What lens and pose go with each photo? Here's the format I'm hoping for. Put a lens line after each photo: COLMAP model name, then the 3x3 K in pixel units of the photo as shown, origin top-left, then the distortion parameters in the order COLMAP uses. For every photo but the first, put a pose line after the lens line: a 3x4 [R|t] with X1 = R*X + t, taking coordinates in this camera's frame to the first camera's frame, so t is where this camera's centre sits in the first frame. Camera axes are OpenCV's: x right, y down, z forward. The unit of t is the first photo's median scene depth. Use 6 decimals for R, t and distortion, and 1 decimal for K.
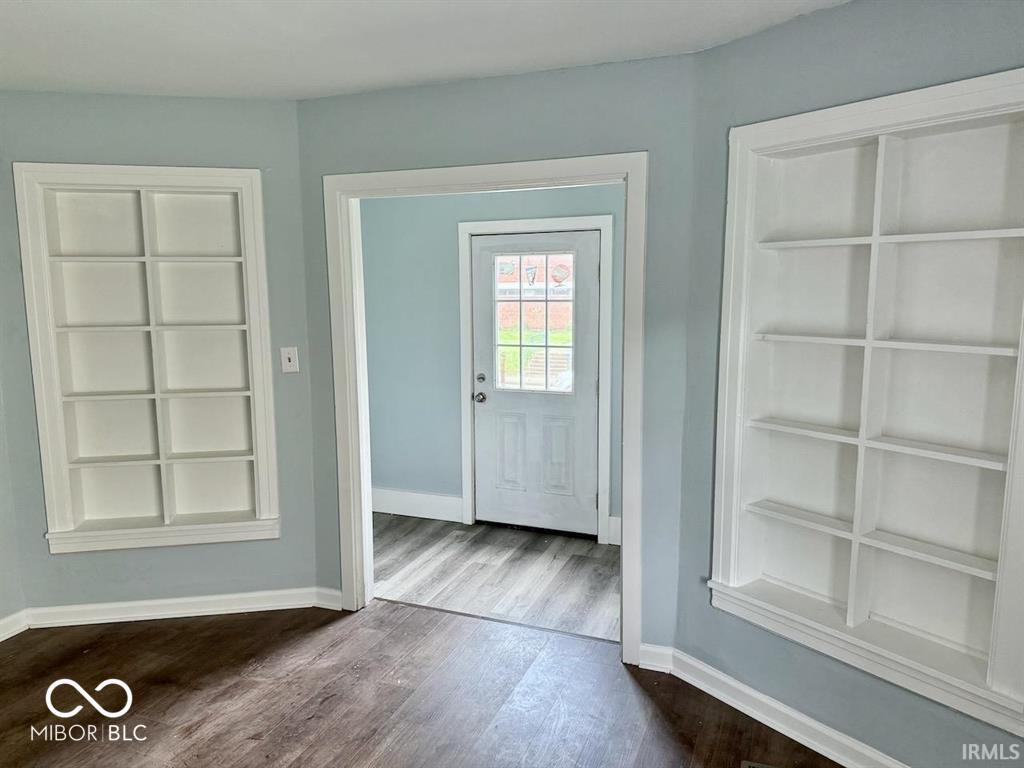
lens RADIAL K [[723.5, 0, 513.9], [0, 723.5, 366.7], [0, 0, 1]] dist [0.015469, -0.044041]
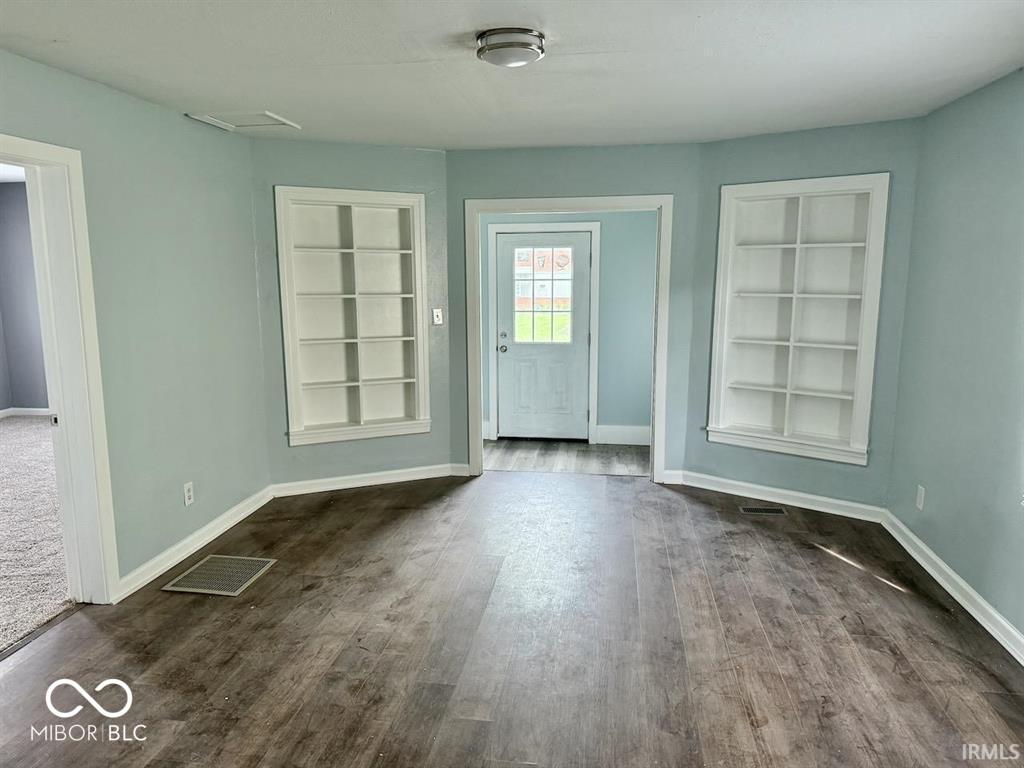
lens RADIAL K [[723.5, 0, 509.7], [0, 723.5, 385.5], [0, 0, 1]] dist [0.015469, -0.044041]
pose [[0.974896, -0.034621, 0.219953, -0.448013], [0.024863, 0.998586, 0.046978, 0.061719], [-0.221268, -0.040330, 0.974379, -0.495777]]
